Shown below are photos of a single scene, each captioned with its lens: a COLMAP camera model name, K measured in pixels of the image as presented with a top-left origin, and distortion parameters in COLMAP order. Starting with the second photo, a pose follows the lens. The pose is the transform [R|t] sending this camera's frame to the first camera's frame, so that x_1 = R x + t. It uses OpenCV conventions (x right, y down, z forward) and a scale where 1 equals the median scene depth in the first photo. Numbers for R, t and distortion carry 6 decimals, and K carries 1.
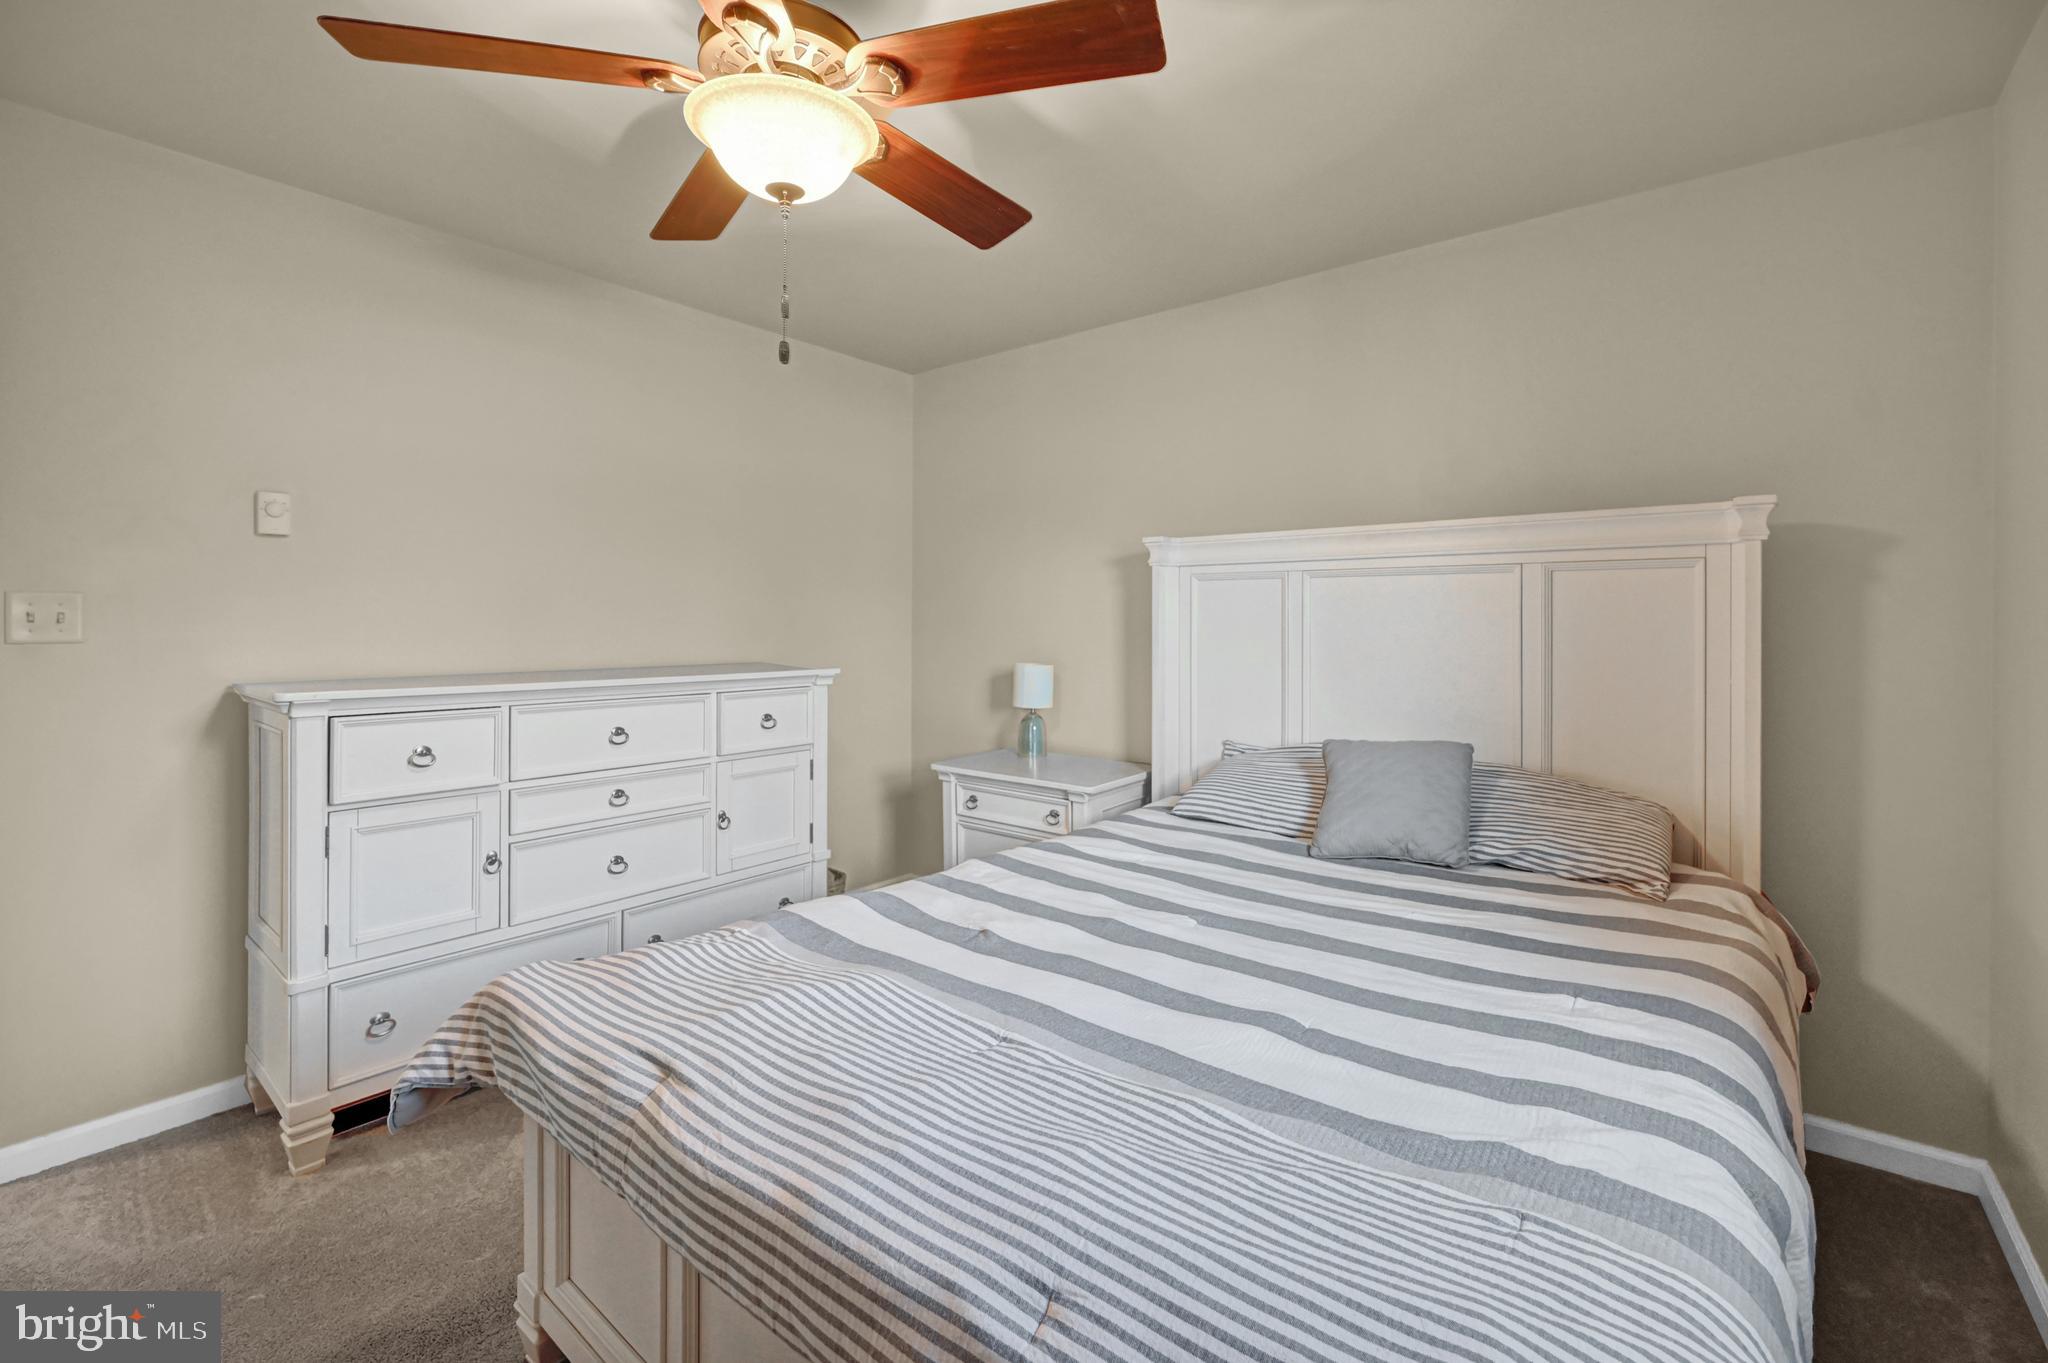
lens RADIAL K [[879.1, 0, 1052.1], [0, 879.1, 624.8], [0, 0, 1]] dist [-0.001503, -0.000101]
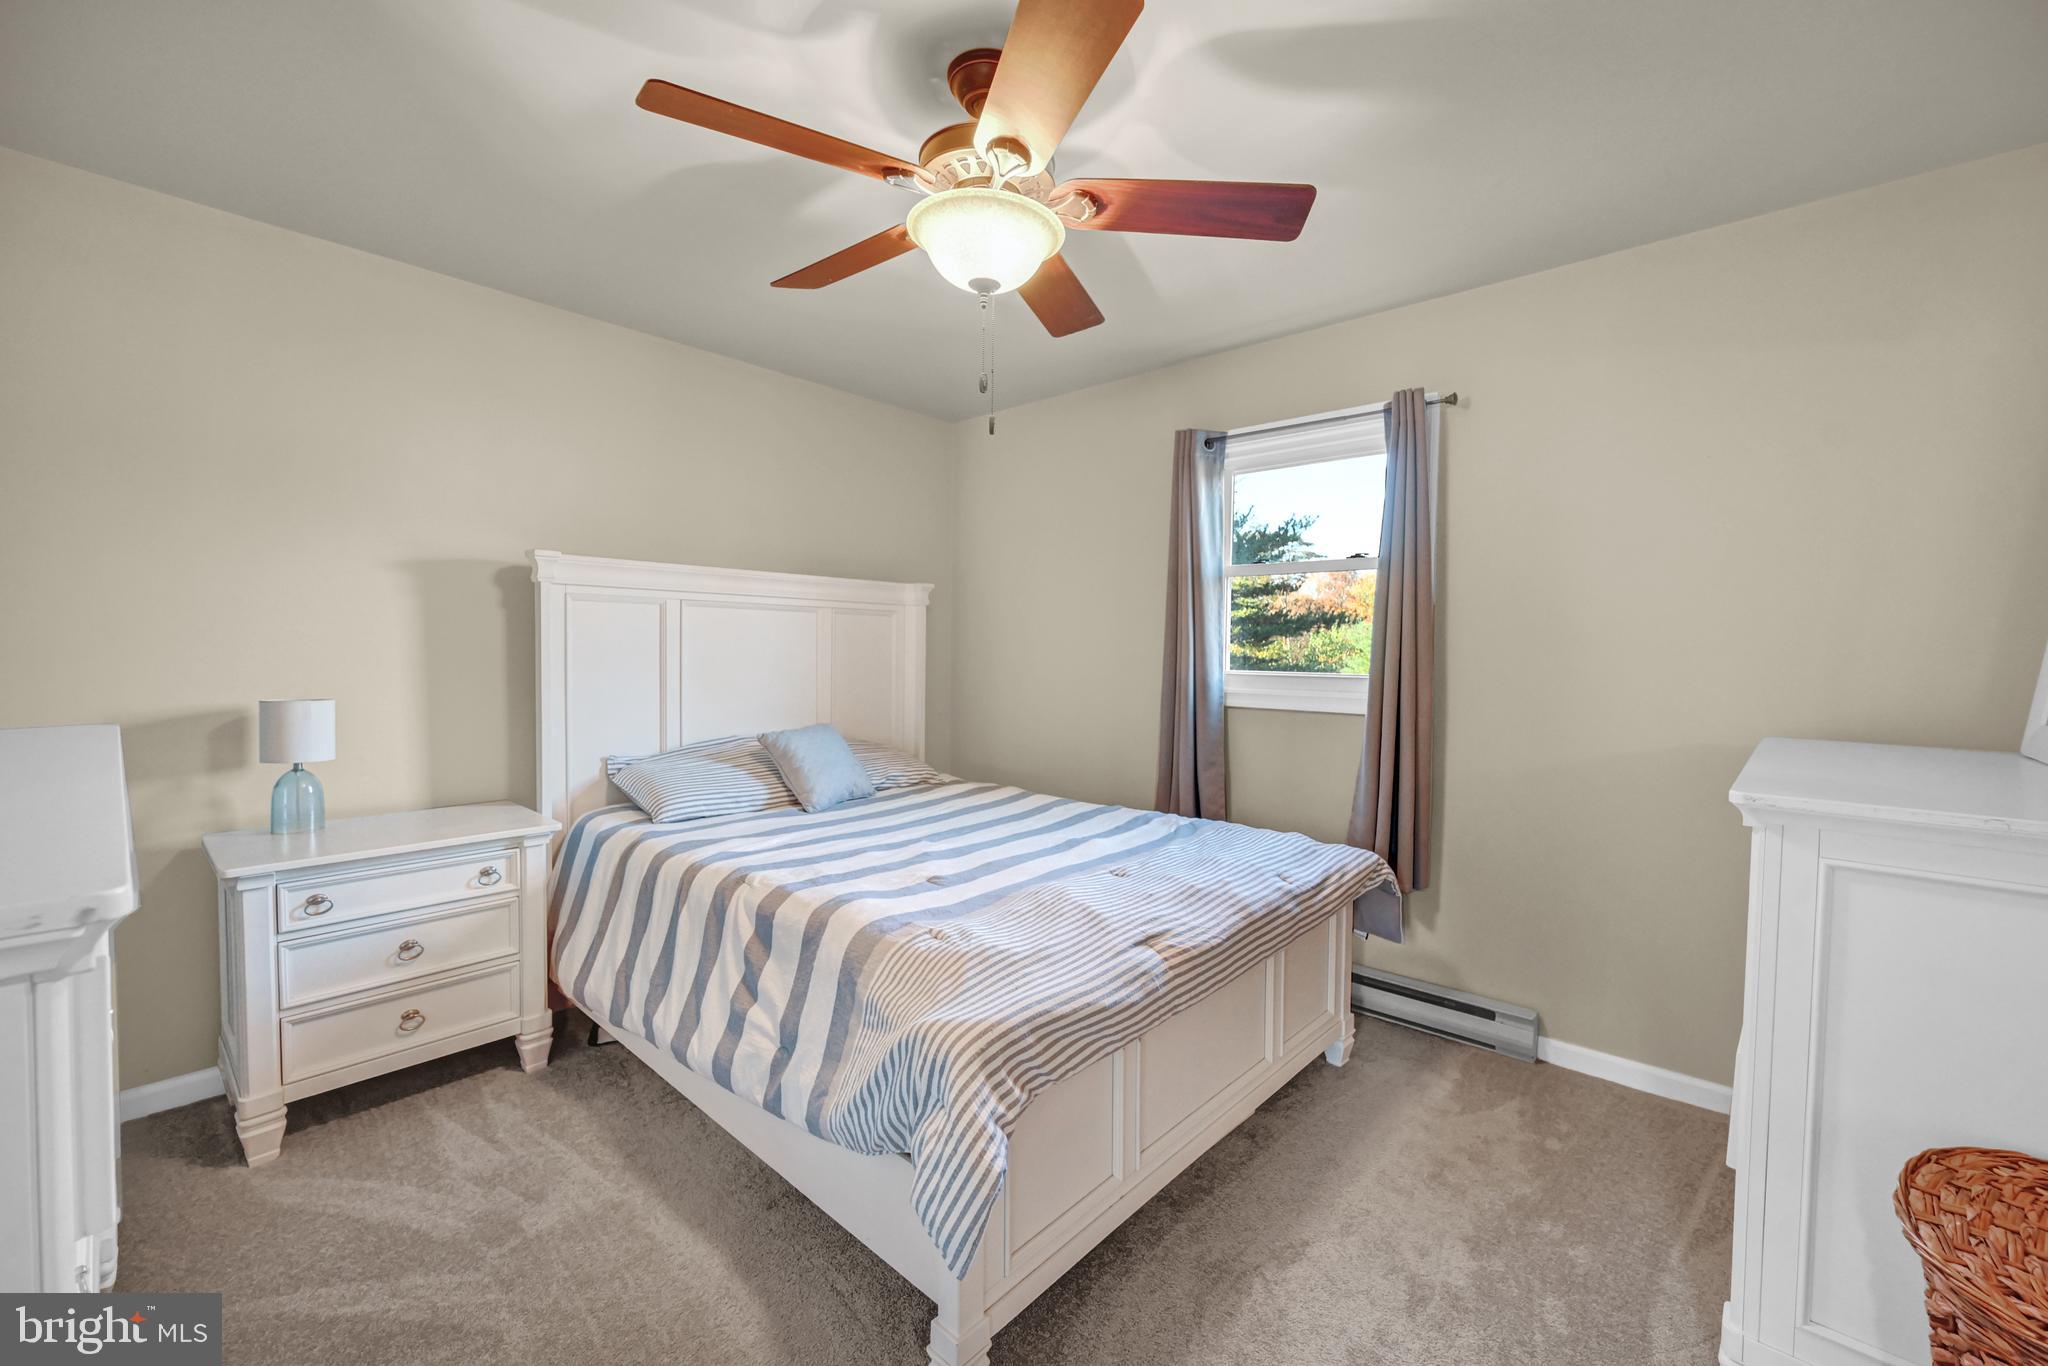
lens RADIAL K [[821.4, 0, 1023.2], [0, 821.4, 668.0], [0, 0, 1]] dist [-0.014917, -0.000985]
pose [[0.061805, -0.026928, 0.997725, -1.004689], [-0.003666, 0.999623, 0.027207, -0.002470], [-0.998081, -0.005339, 0.061683, 0.610713]]
